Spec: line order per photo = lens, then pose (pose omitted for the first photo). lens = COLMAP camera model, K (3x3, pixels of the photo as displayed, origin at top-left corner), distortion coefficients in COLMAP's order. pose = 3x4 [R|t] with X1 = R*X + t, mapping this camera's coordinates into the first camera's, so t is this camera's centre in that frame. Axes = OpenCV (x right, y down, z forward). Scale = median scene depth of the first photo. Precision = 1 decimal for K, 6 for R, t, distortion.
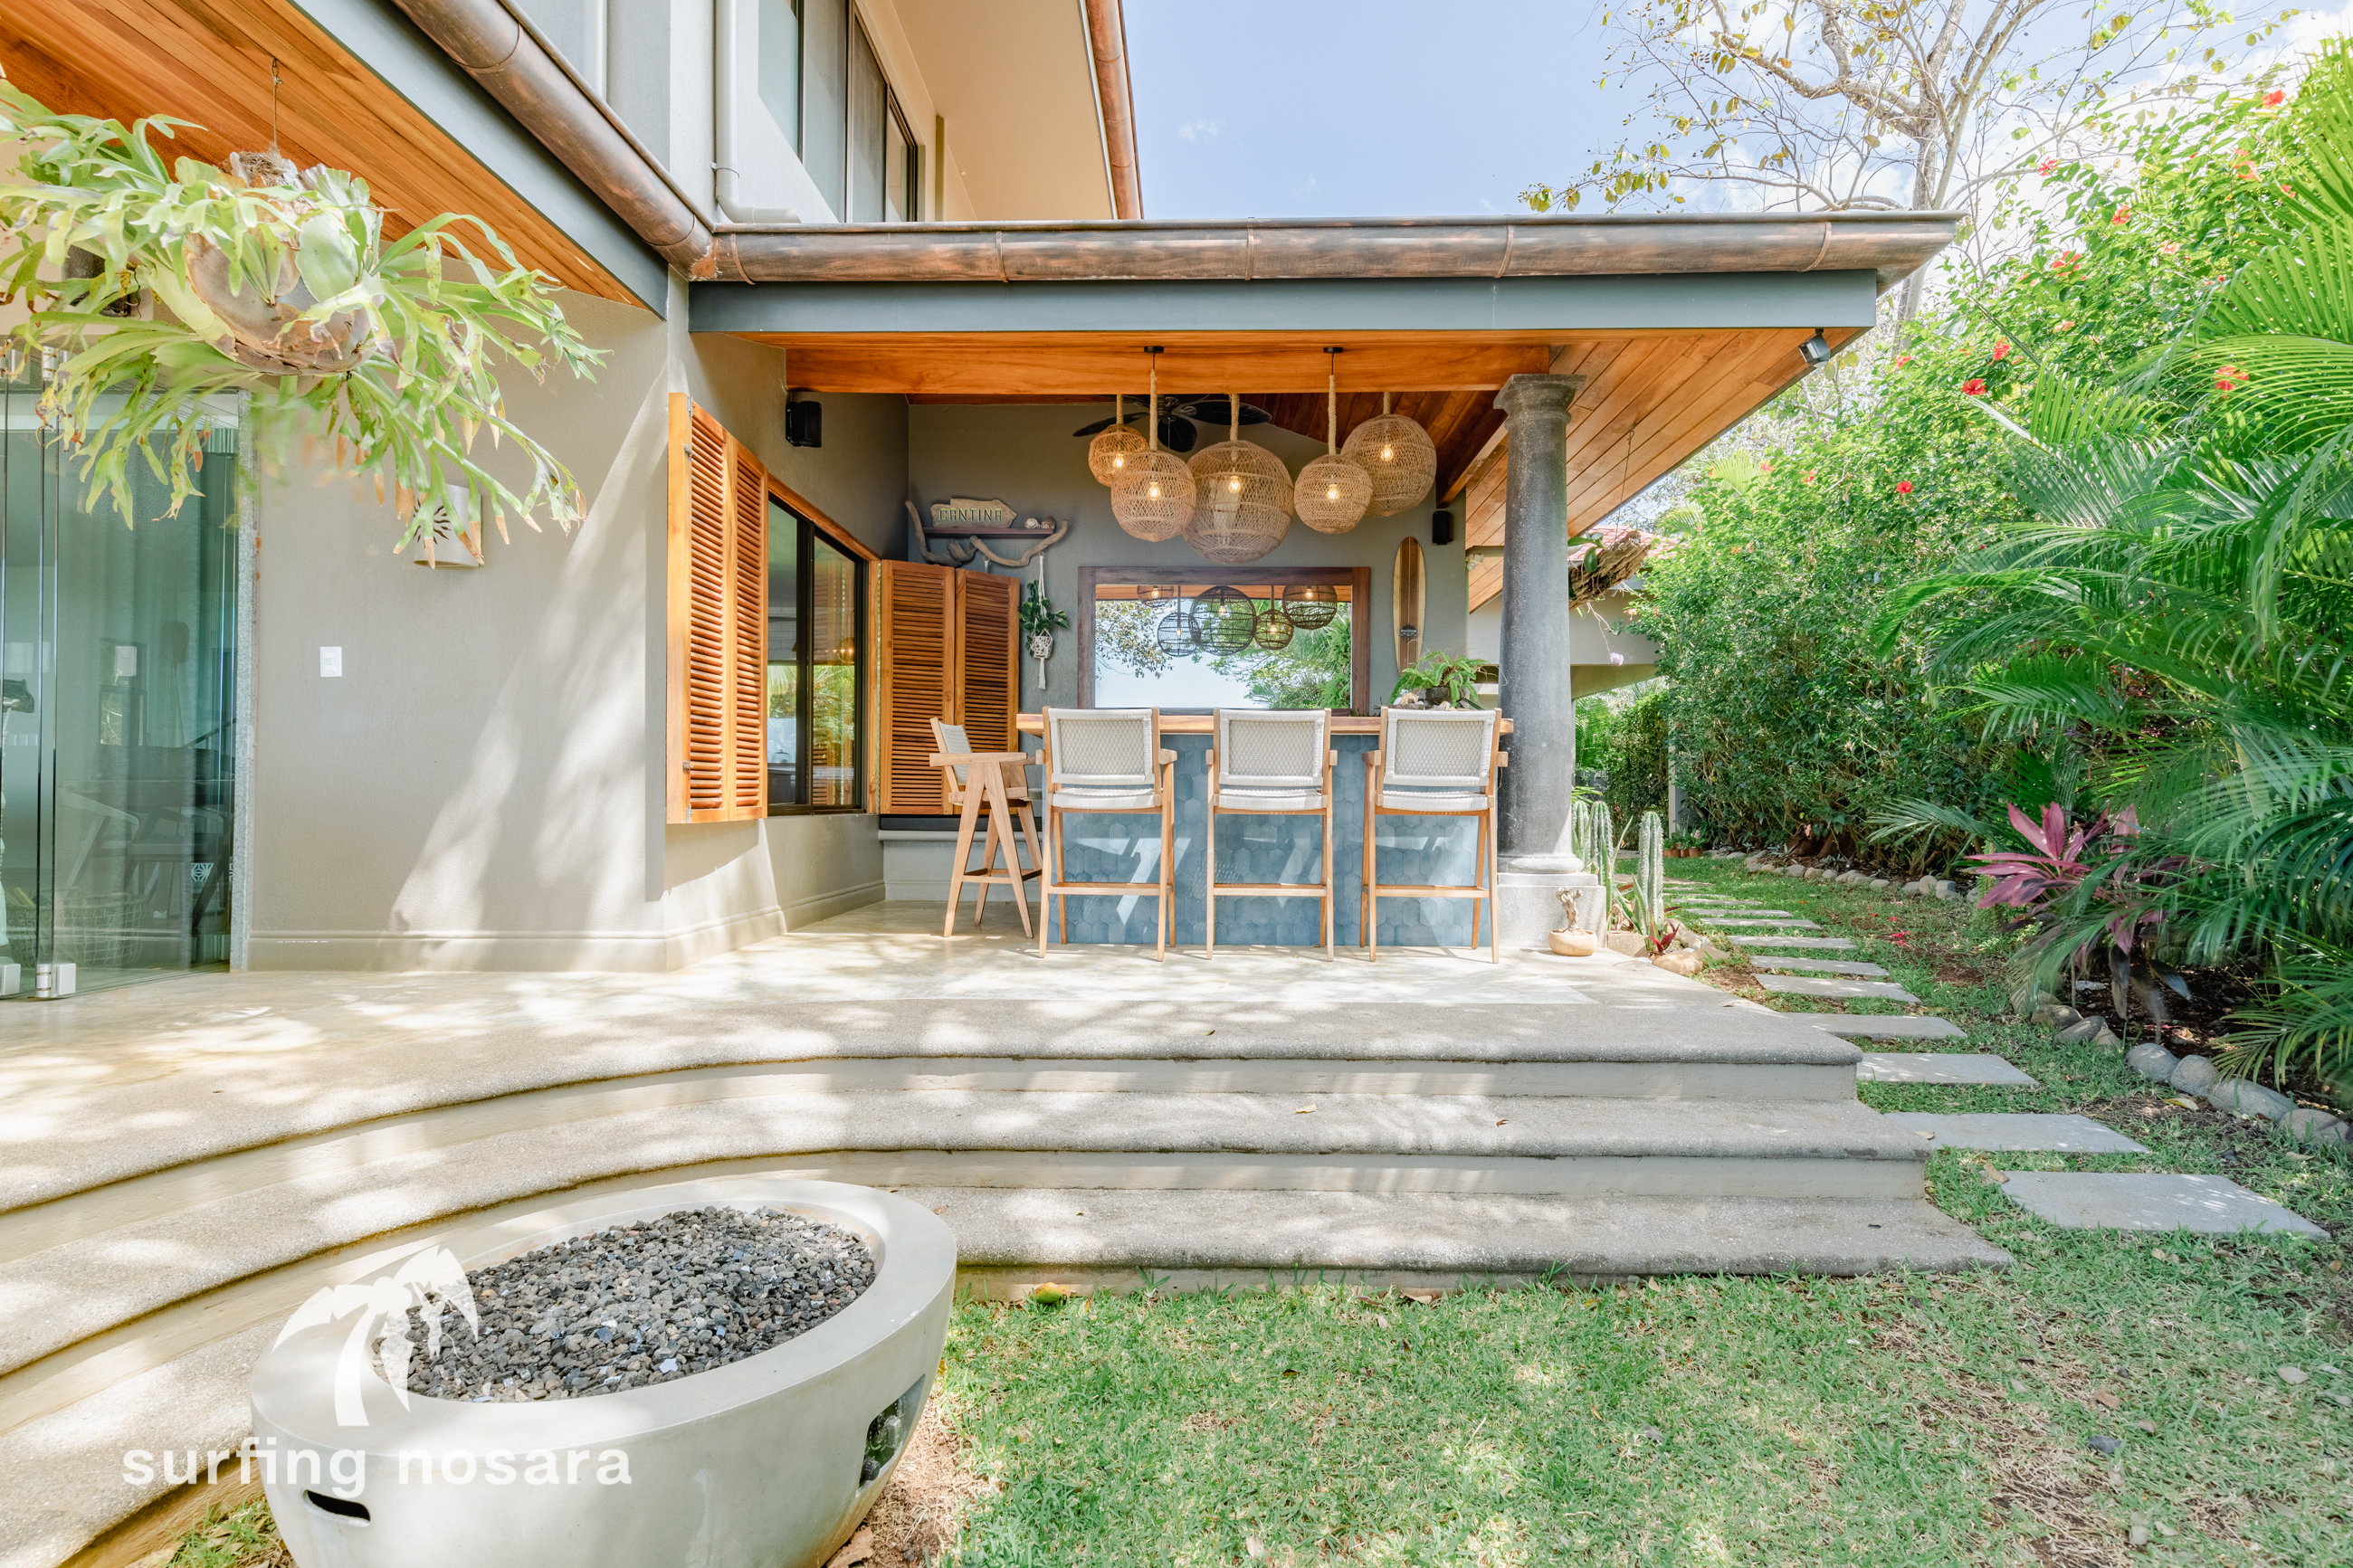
lens RADIAL K [[1074.4, 0, 1177.3], [0, 1074.4, 780.1], [0, 0, 1]] dist [0.010247, -0.000785]
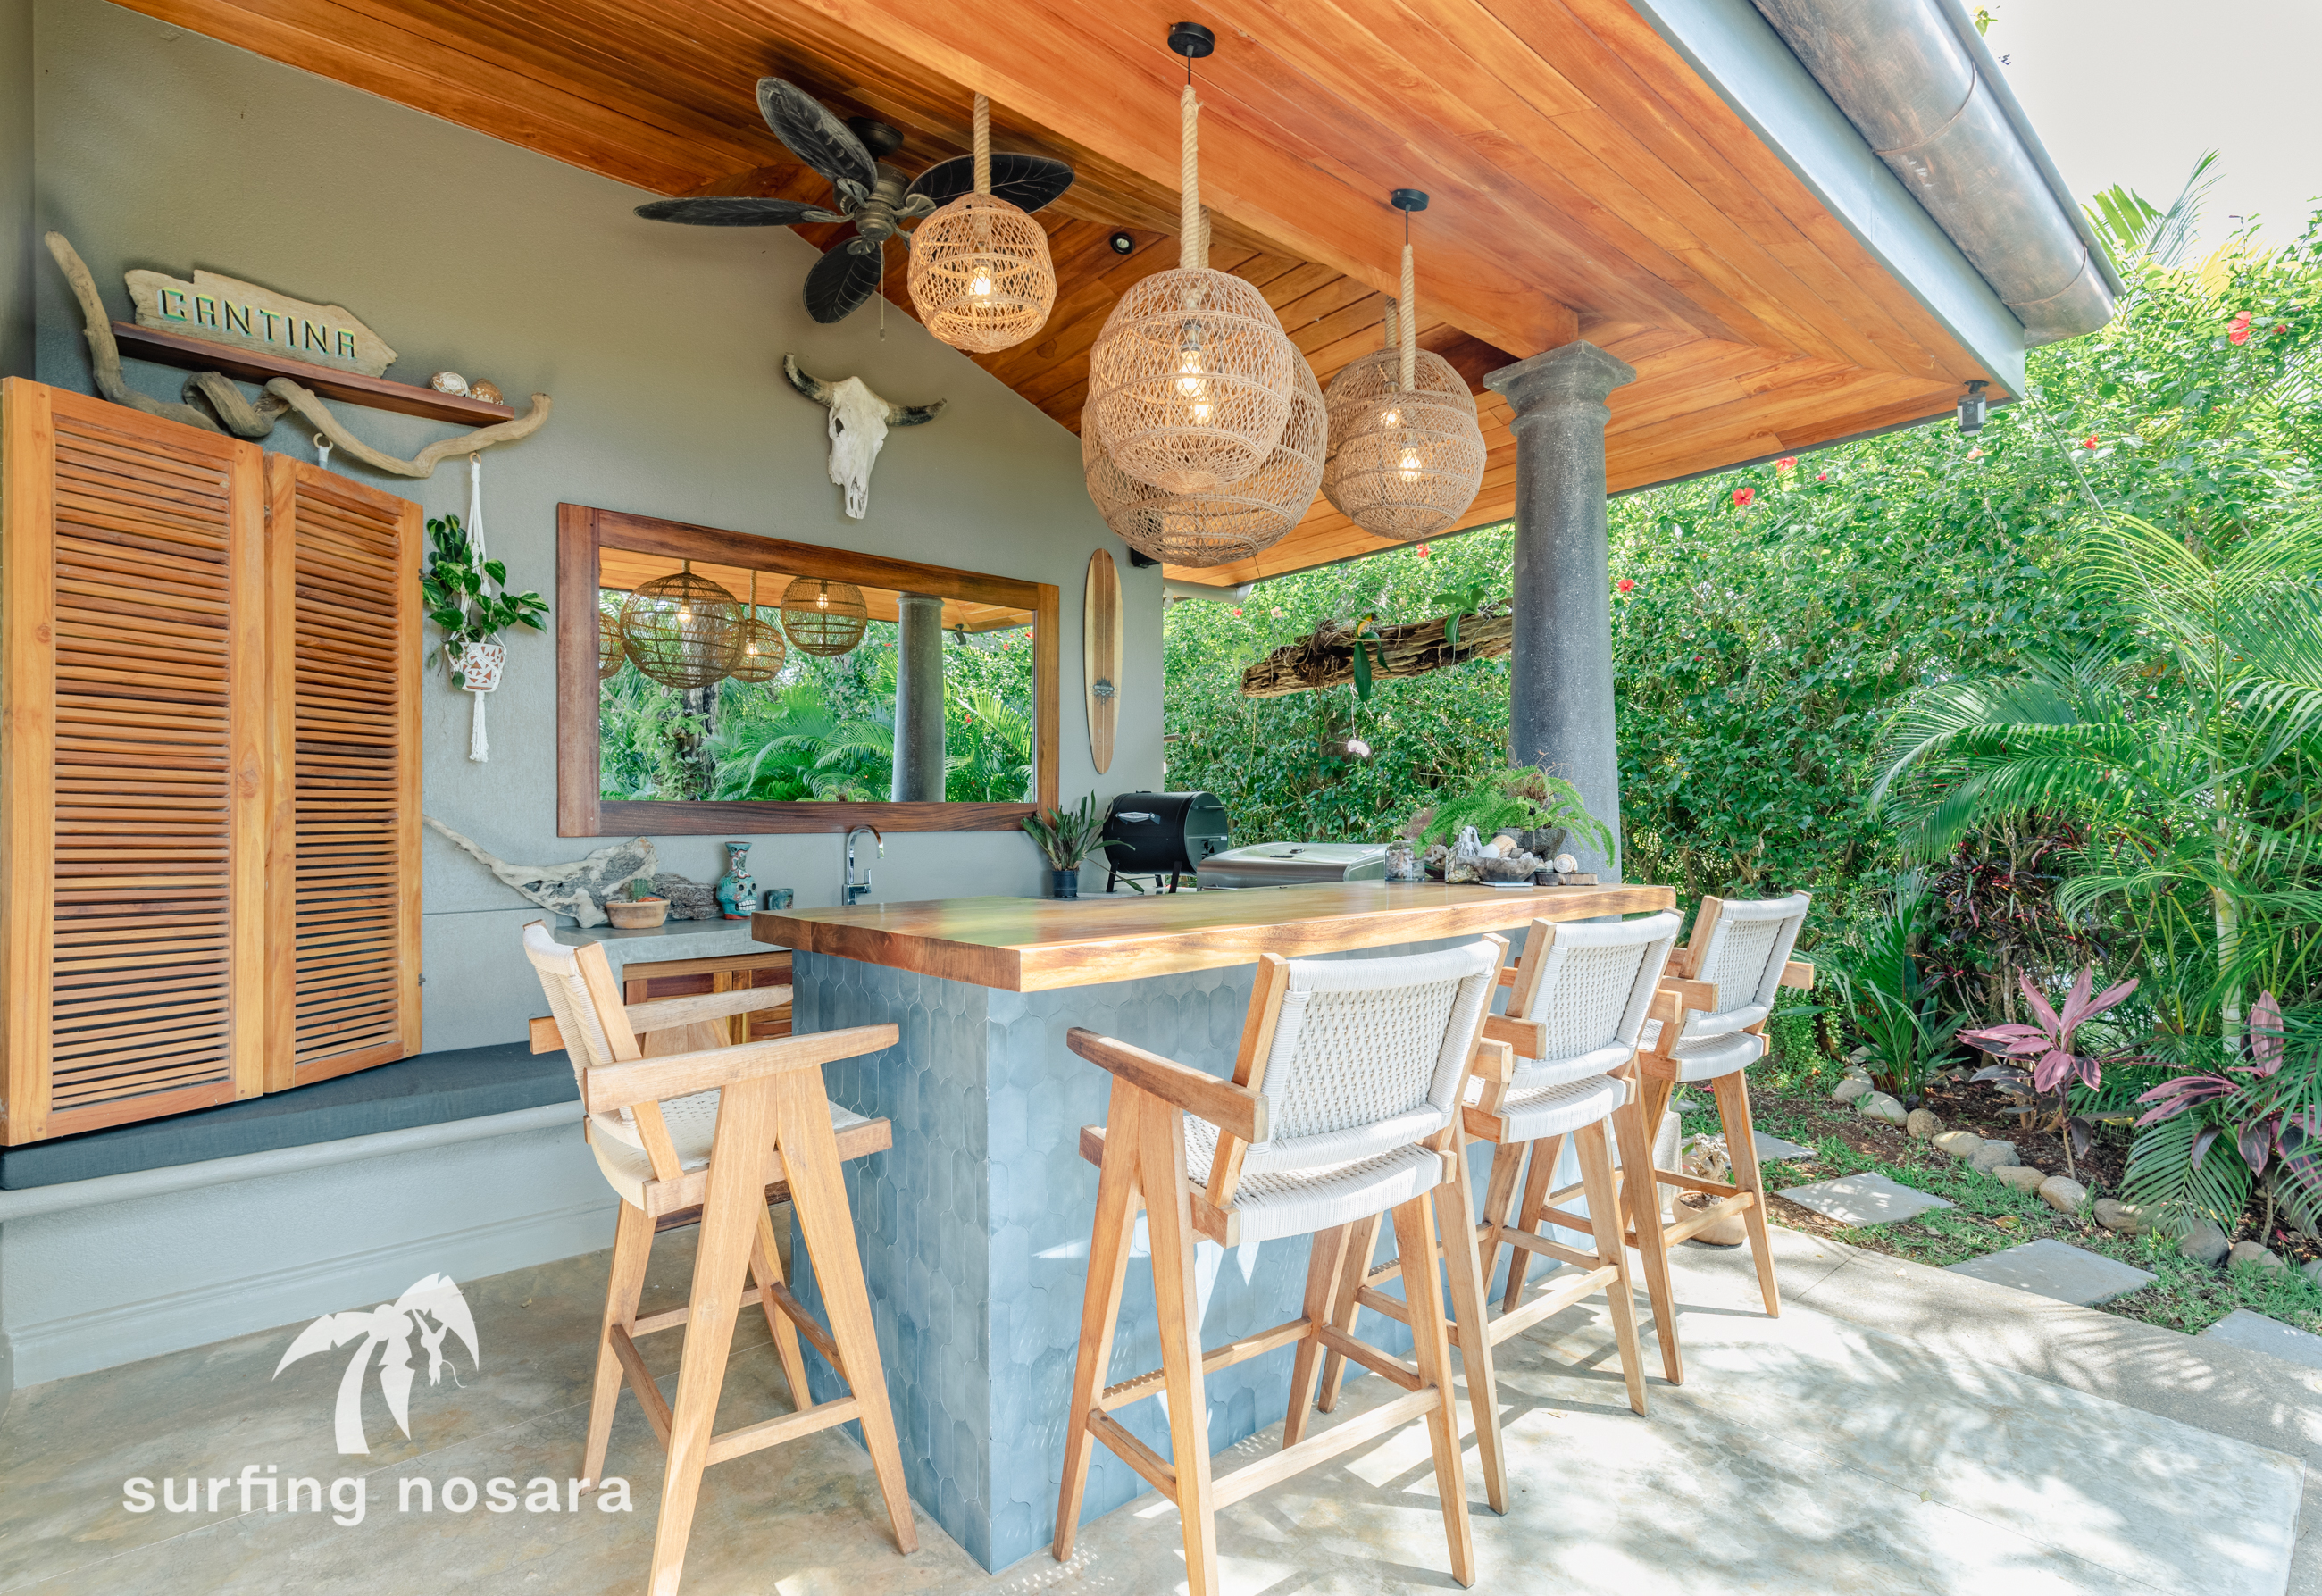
lens RADIAL K [[1079.4, 0, 1150.7], [0, 1079.4, 819.0], [0, 0, 1]] dist [0.003139, 0.000387]
pose [[0.750862, -0.012259, 0.660346, -0.216030], [0.003418, 0.999886, 0.014677, -0.067399], [-0.660451, -0.008763, 0.750818, 0.481743]]
